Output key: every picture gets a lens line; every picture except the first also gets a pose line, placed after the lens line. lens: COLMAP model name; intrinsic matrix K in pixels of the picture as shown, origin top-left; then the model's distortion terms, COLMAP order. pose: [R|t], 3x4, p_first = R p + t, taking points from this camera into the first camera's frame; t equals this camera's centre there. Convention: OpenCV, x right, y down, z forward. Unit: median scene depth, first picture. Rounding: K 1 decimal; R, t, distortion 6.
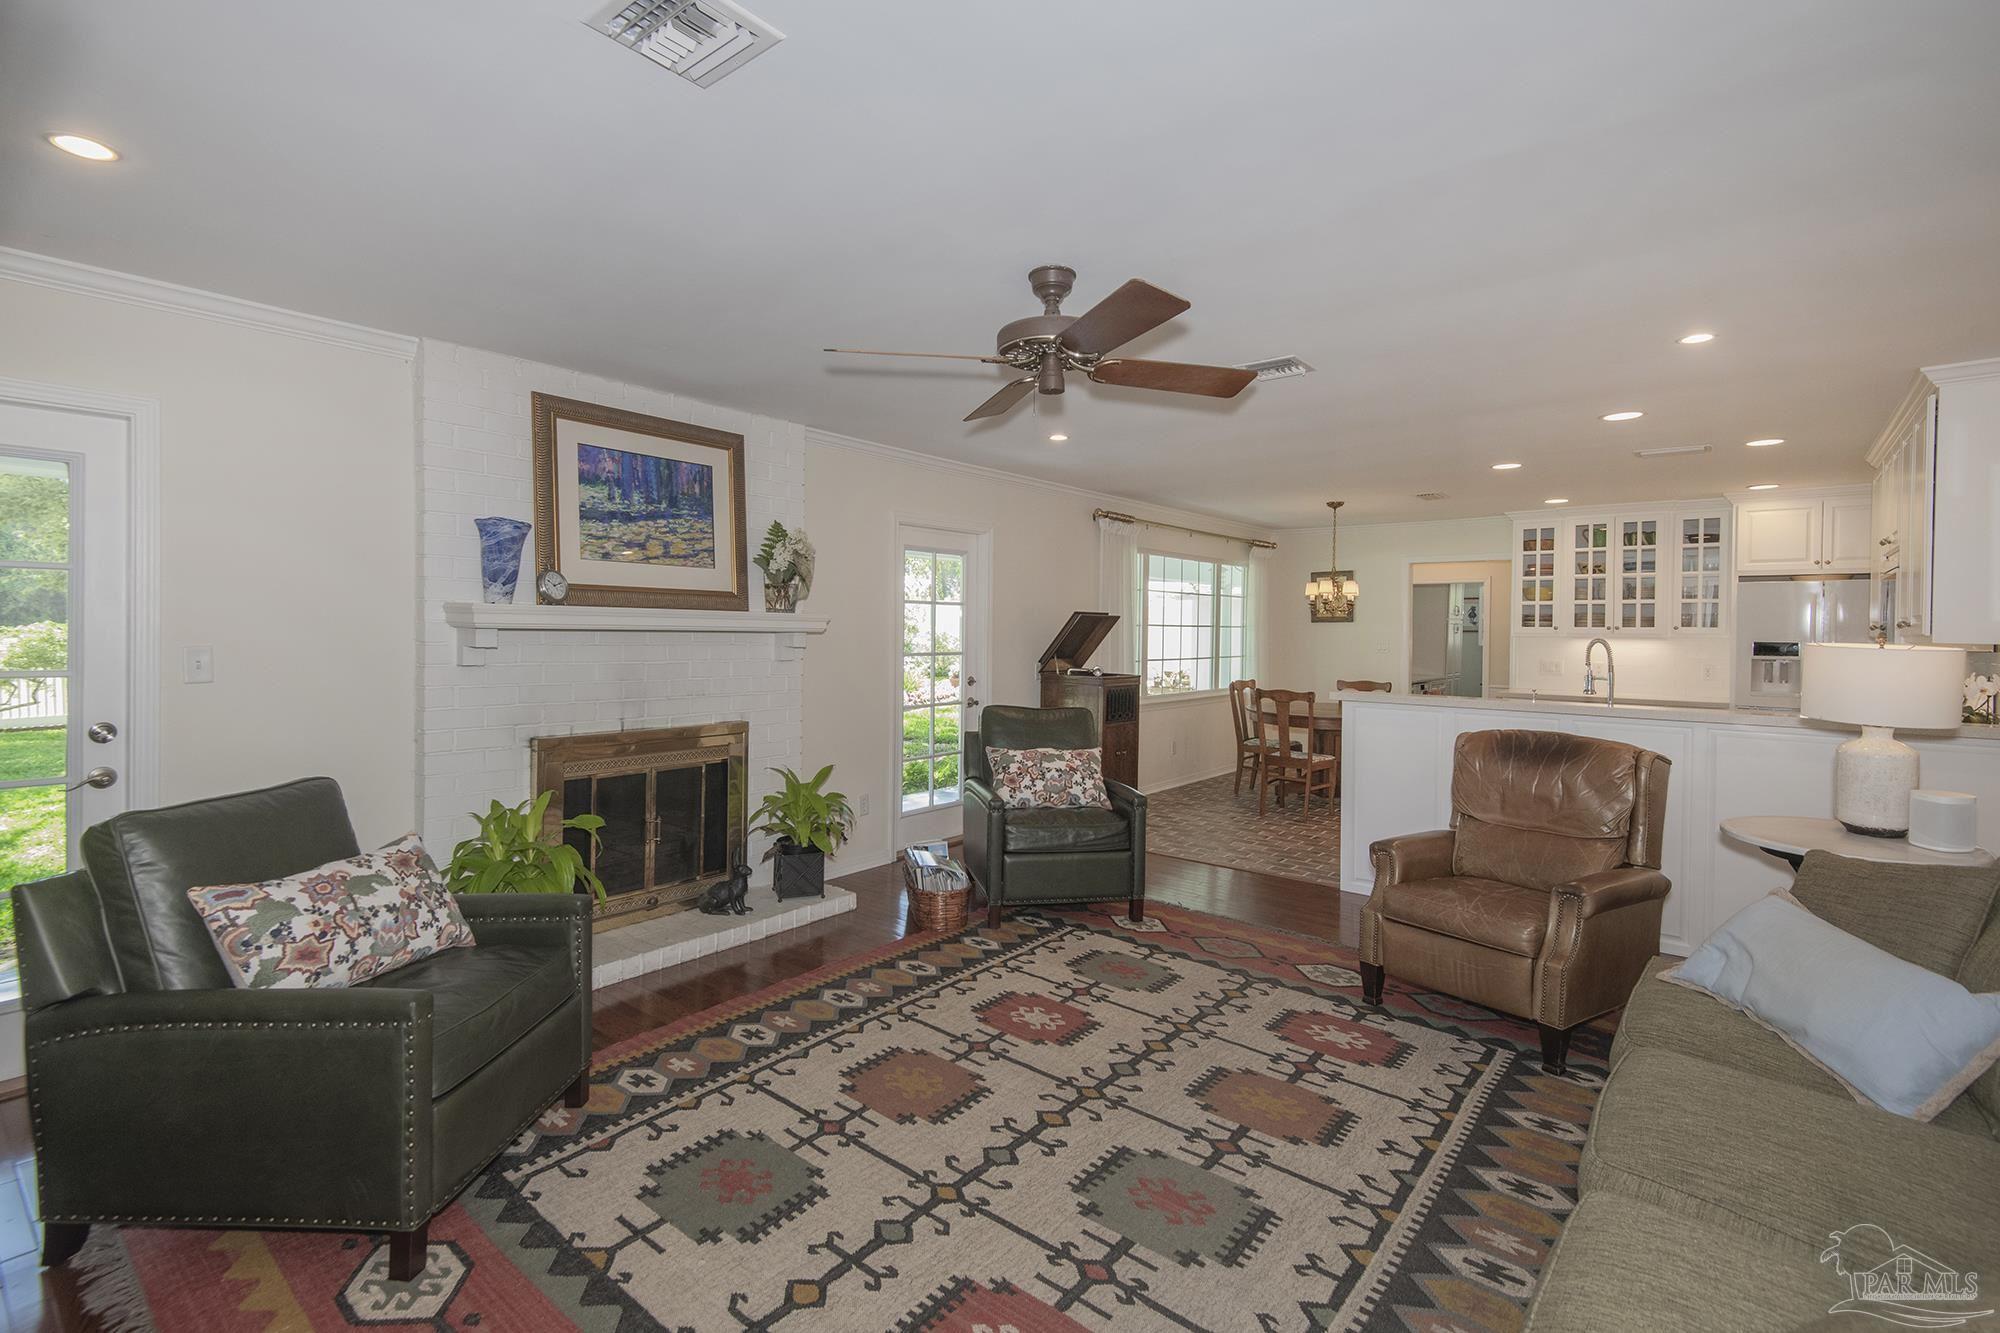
lens RADIAL K [[913.5, 0, 993.3], [0, 913.5, 620.9], [0, 0, 1]] dist [0.184627, -0.000105]
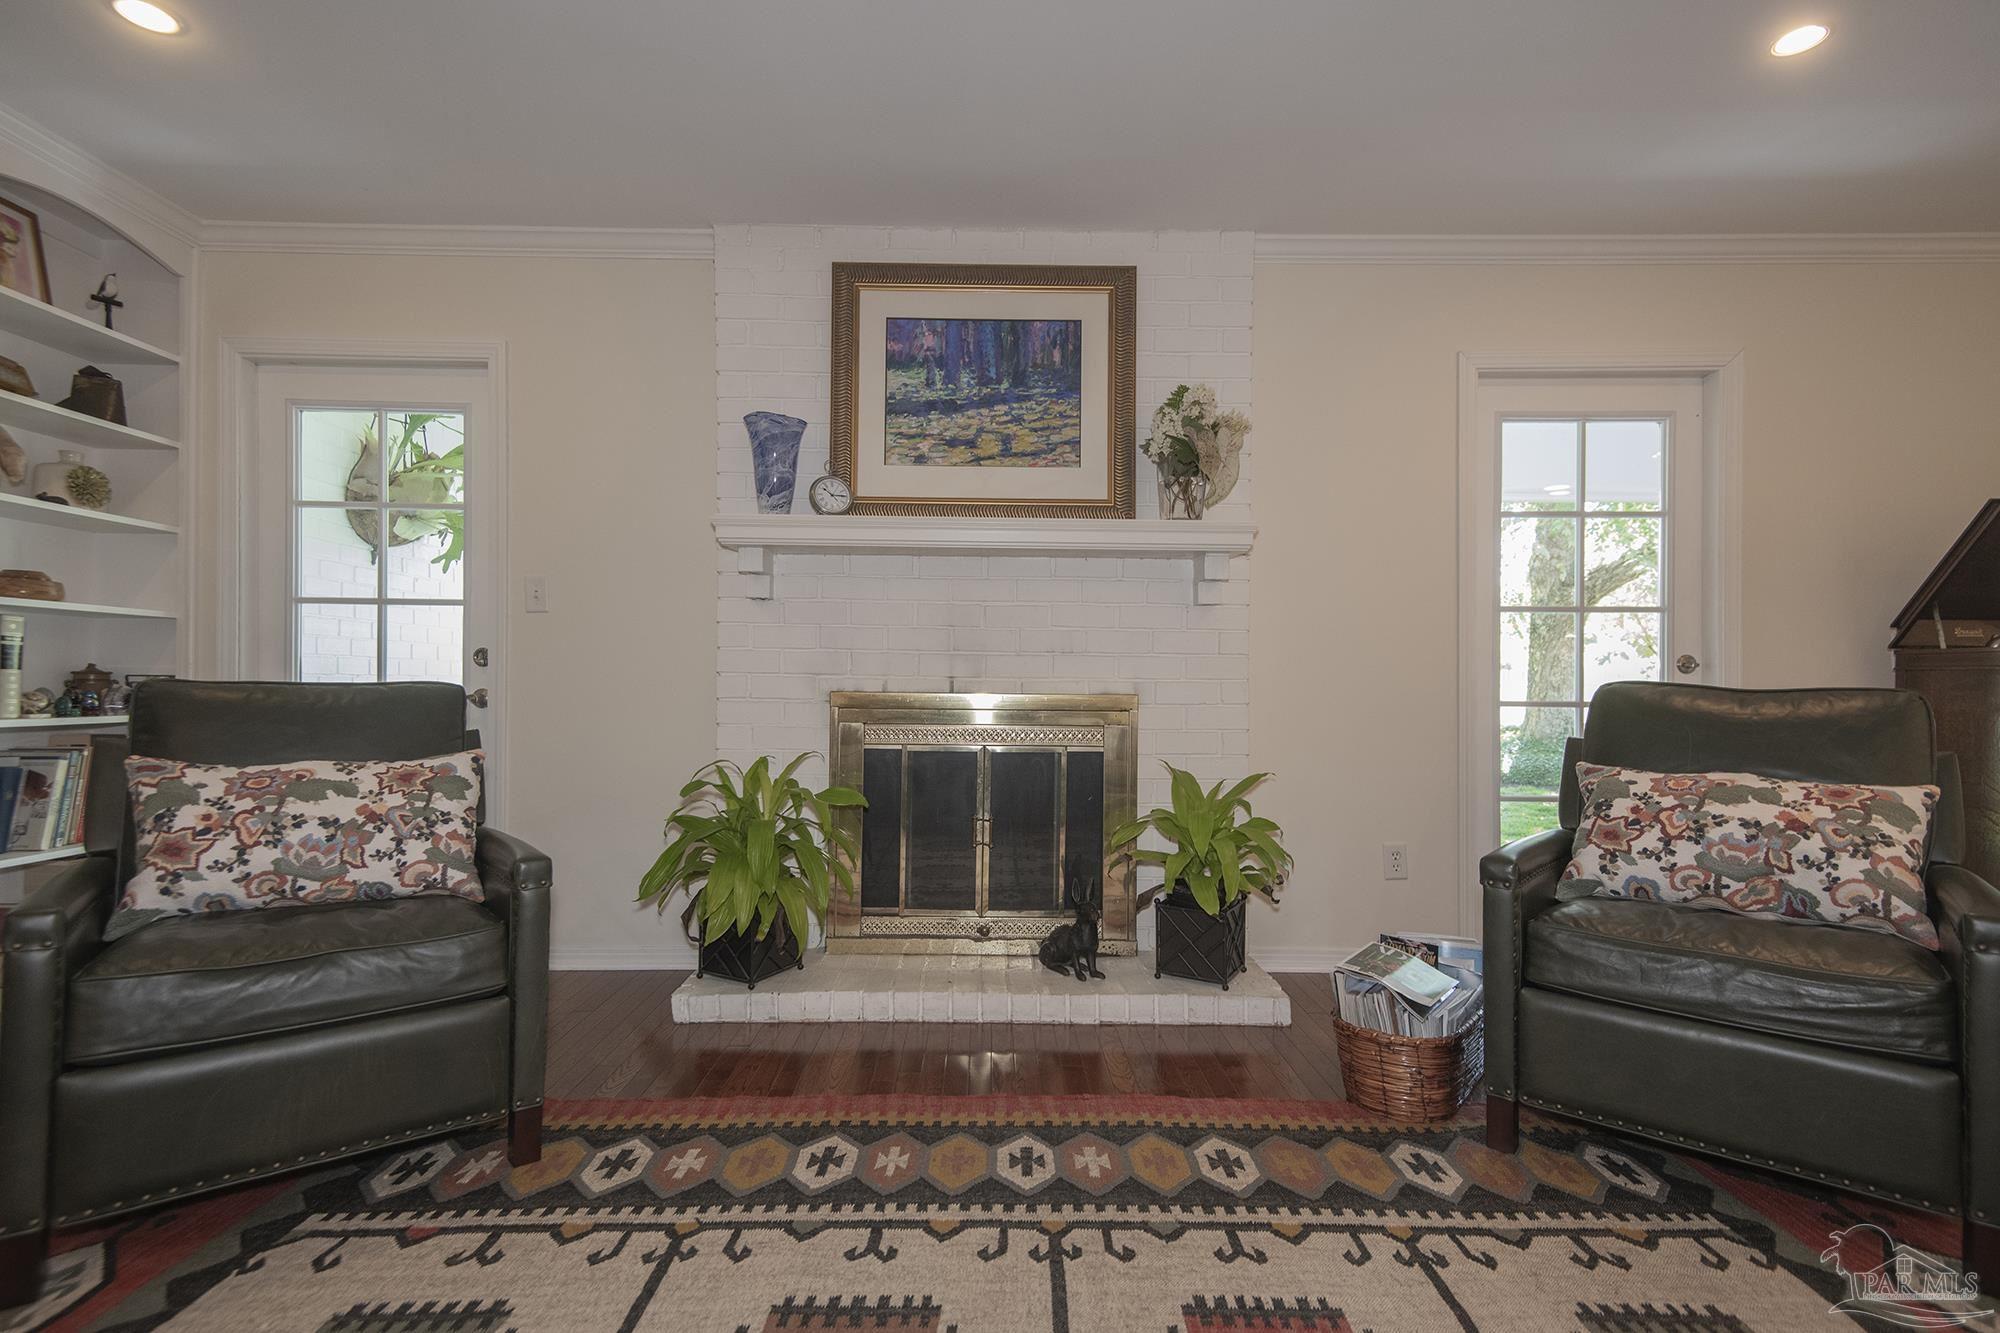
lens RADIAL K [[971.9, 0, 1000.0], [0, 971.9, 666.5], [0, 0, 1]] dist [0.054537, -0.000080]
pose [[0.653001, -0.022941, -0.757010, 0.216598], [0.012760, 0.999733, -0.019290, 0.111451], [0.757250, 0.002937, 0.653119, 0.529556]]
